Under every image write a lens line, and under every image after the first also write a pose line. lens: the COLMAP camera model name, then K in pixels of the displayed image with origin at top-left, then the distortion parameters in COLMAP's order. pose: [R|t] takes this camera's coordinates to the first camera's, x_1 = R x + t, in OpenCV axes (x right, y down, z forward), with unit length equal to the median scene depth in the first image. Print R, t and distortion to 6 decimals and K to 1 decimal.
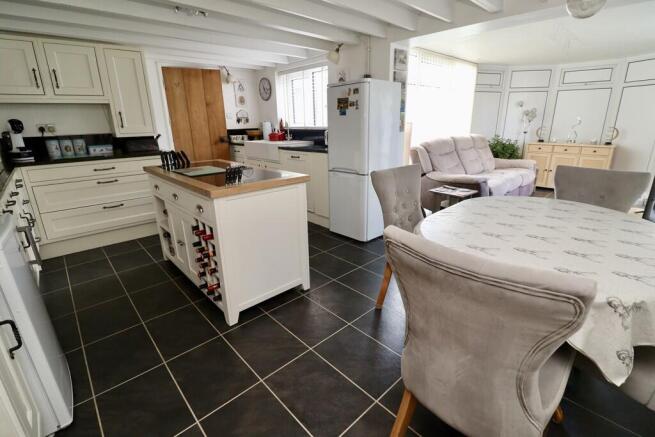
lens RADIAL K [[303.1, 0, 331.2], [0, 303.1, 213.8], [0, 0, 1]] dist [-0.003694, -0.011433]
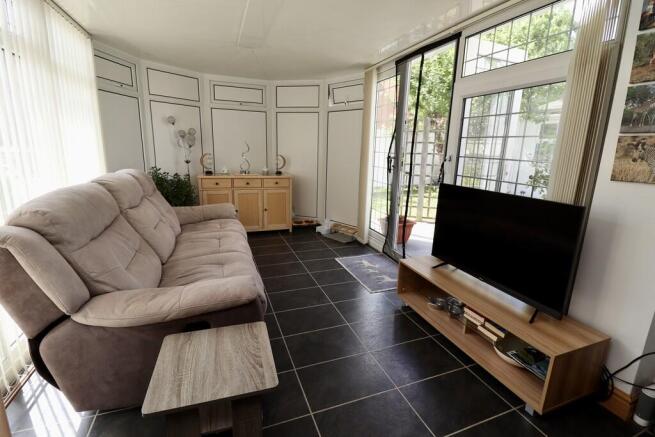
lens RADIAL K [[303.1, 0, 331.2], [0, 303.1, 213.8], [0, 0, 1]] dist [-0.003694, -0.011433]
pose [[0.374097, -0.171543, 0.911386, 0.121087], [0.235430, 0.968116, 0.085584, -0.147791], [-0.897009, 0.182551, 0.402556, 0.484817]]
